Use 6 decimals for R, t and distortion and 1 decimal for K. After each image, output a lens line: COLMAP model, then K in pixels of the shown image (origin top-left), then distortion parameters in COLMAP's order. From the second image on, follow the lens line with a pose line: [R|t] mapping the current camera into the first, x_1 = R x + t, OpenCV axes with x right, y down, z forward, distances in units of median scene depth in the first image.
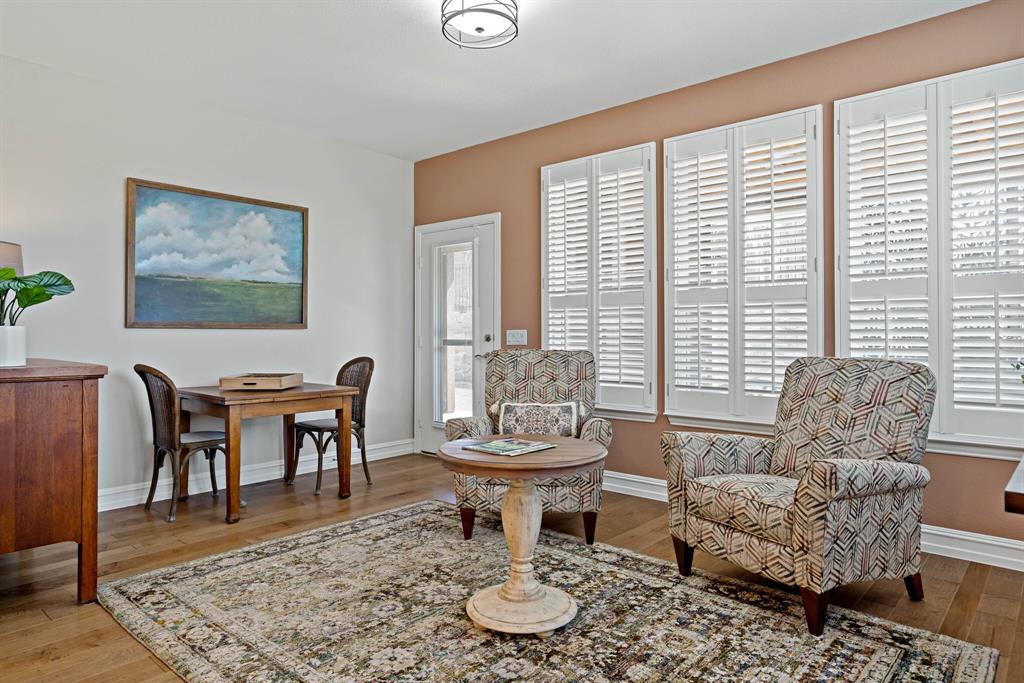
lens RADIAL K [[626.8, 0, 510.3], [0, 626.8, 329.4], [0, 0, 1]] dist [0.004247, 0.002384]
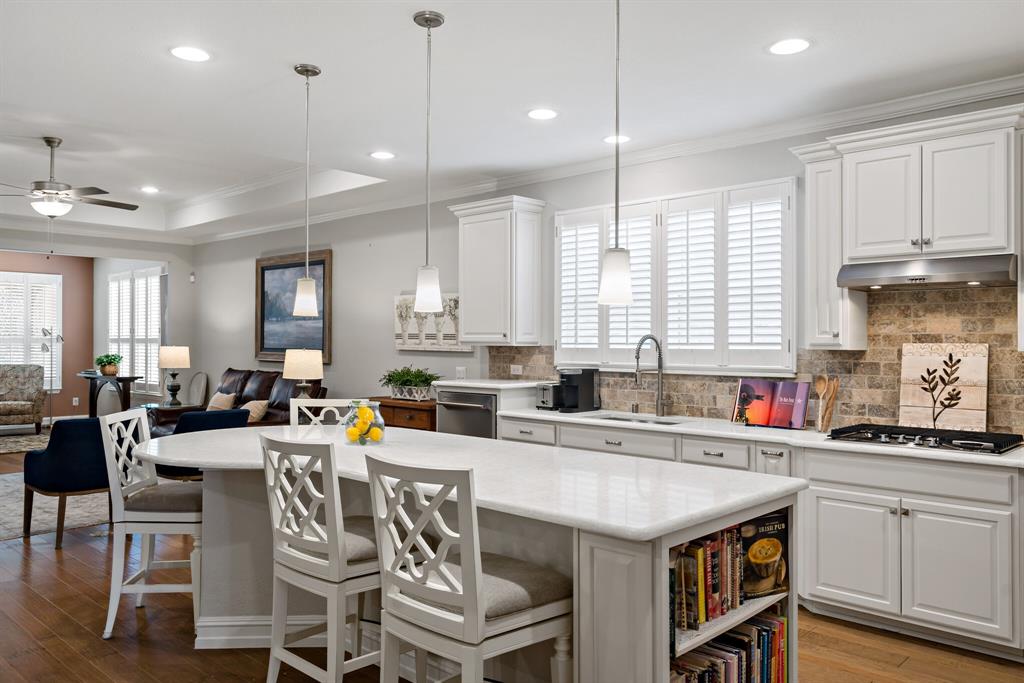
lens RADIAL K [[752.0, 0, 511.8], [0, 752.0, 342.0], [0, 0, 1]] dist [-0.000172, 0.007282]
pose [[0.012115, 0.002306, 0.999924, -2.790931], [-0.010380, 0.999944, -0.002180, -0.072904], [-0.999873, -0.010353, 0.012139, -1.334033]]
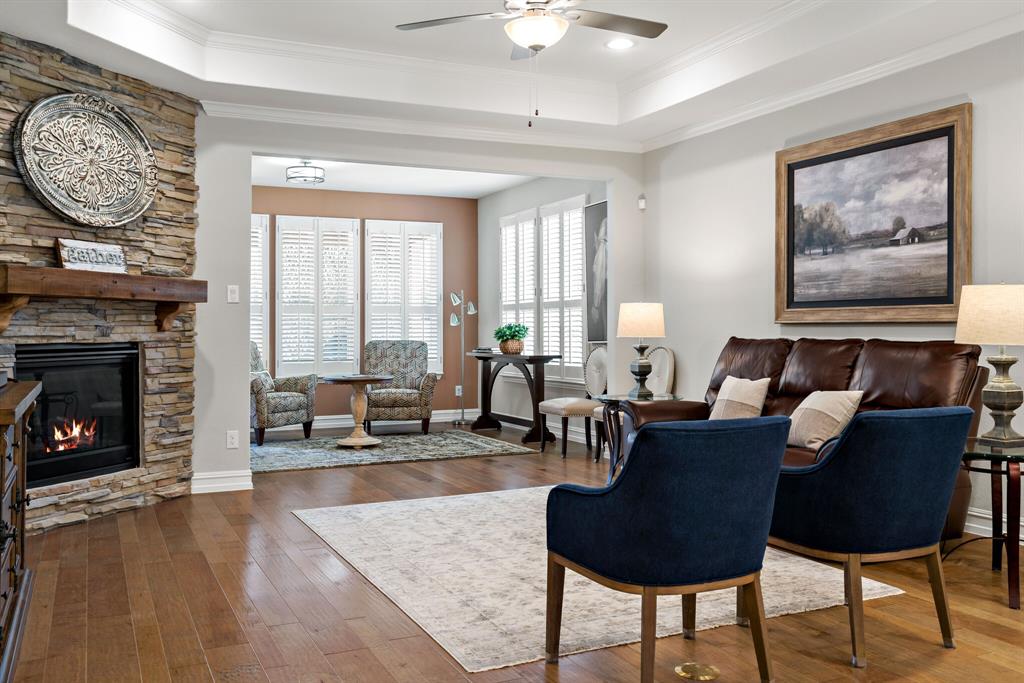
lens RADIAL K [[899.9, 0, 519.2], [0, 899.9, 319.2], [0, 0, 1]] dist [0.010493, -0.006697]
pose [[0.386376, 0.009938, 0.922288, -2.109433], [-0.000021, 0.999942, -0.010767, 0.003129], [-0.922341, 0.004141, 0.386354, -0.652614]]
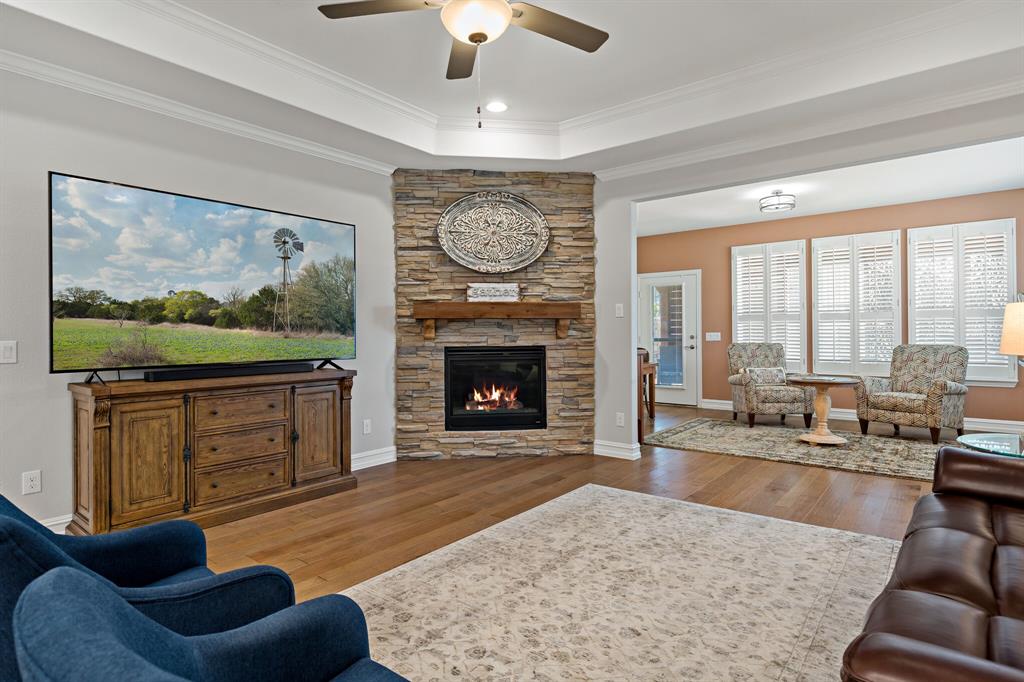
lens RADIAL K [[543.1, 0, 507.3], [0, 543.1, 327.9], [0, 0, 1]] dist [0.007330, 0.001524]
pose [[0.998786, -0.006410, 0.048841, -1.006862], [0.006553, 0.999975, -0.002765, -0.019101], [-0.048822, 0.003082, 0.998803, -0.867228]]
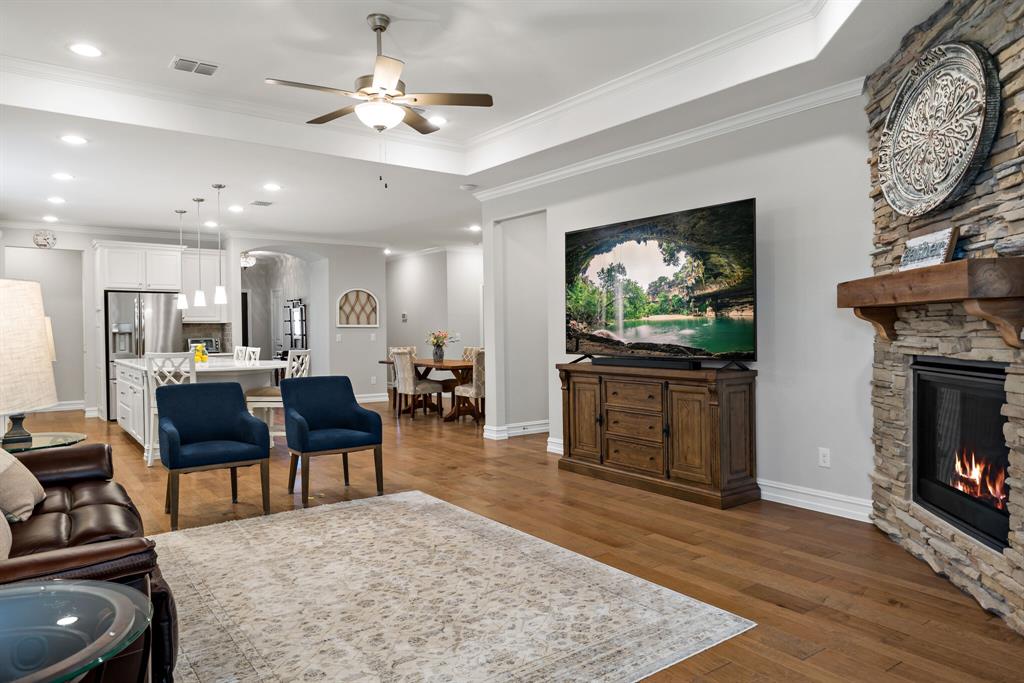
lens RADIAL K [[678.3, 0, 508.3], [0, 678.3, 340.4], [0, 0, 1]] dist [0.016440, -0.000145]
pose [[-0.211738, 0.019087, -0.977140, 0.090758], [0.014818, 0.999757, 0.016318, -0.022355], [0.977214, -0.011024, -0.211969, 0.248069]]
